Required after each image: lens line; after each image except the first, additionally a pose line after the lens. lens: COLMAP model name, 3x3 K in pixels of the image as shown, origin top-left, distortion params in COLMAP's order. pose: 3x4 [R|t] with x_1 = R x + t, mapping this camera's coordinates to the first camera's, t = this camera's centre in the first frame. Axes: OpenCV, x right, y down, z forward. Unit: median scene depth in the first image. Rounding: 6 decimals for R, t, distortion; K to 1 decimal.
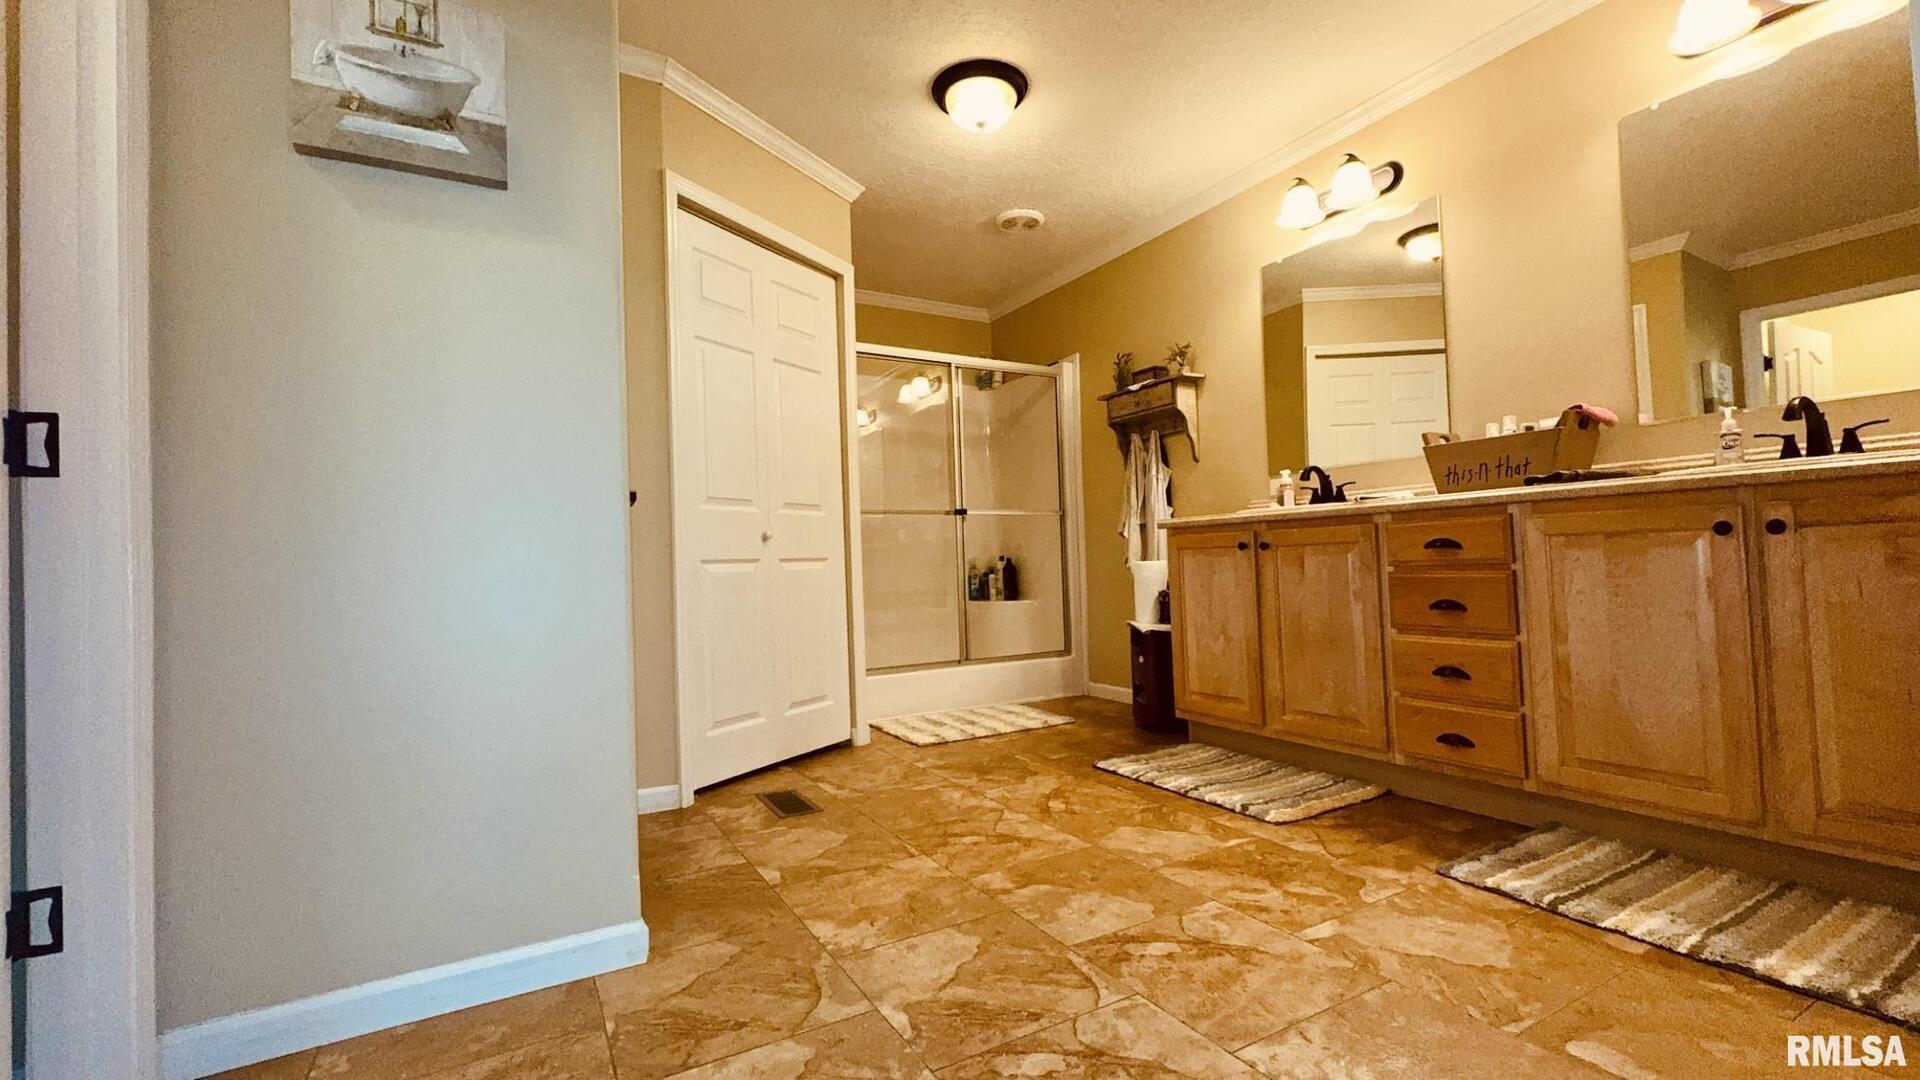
lens RADIAL K [[801.9, 0, 961.8], [0, 801.9, 542.4], [0, 0, 1]] dist [0.001097, 0.000473]
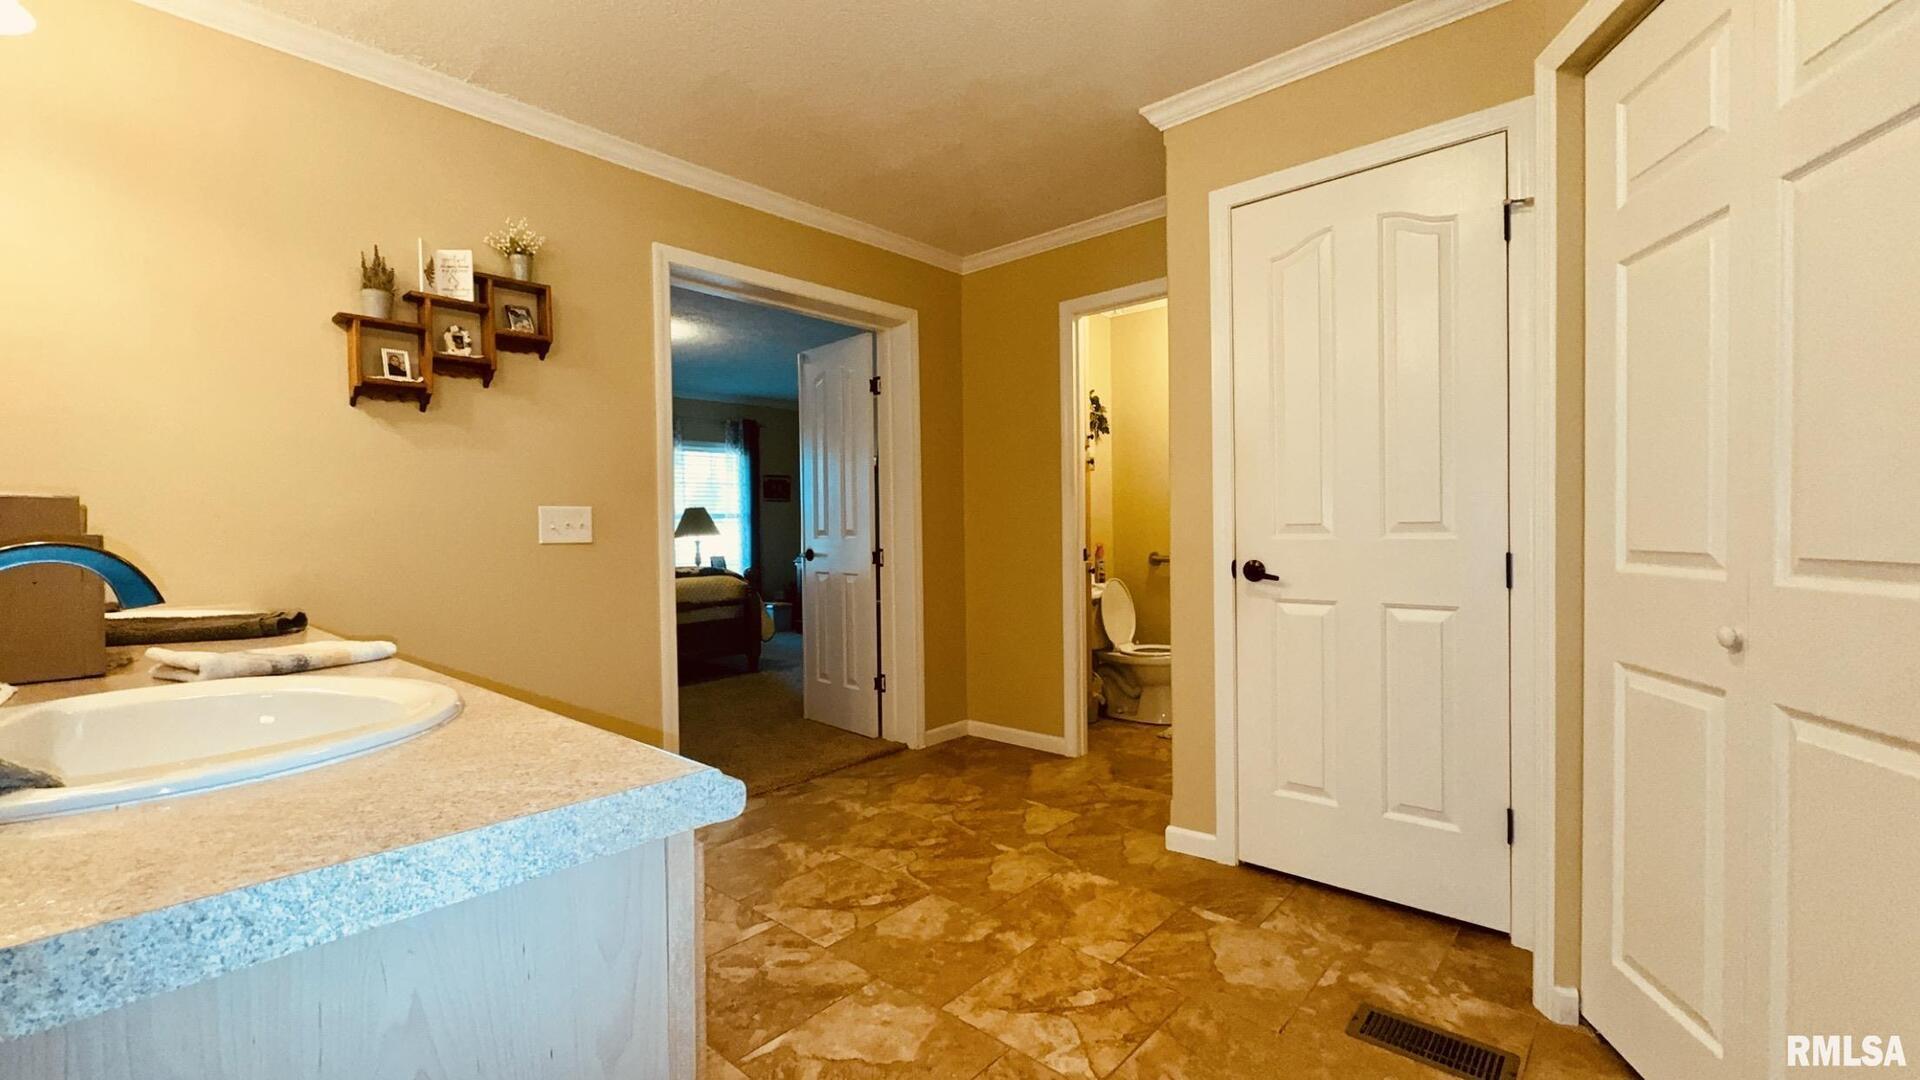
lens RADIAL K [[801.9, 0, 962.4], [0, 801.9, 539.2], [0, 0, 1]] dist [0.001097, 0.000473]
pose [[-0.947952, 0.051729, -0.314183, 0.462374], [0.054745, 0.998500, -0.000776, -0.141299], [0.313671, -0.017935, -0.949362, 2.192326]]
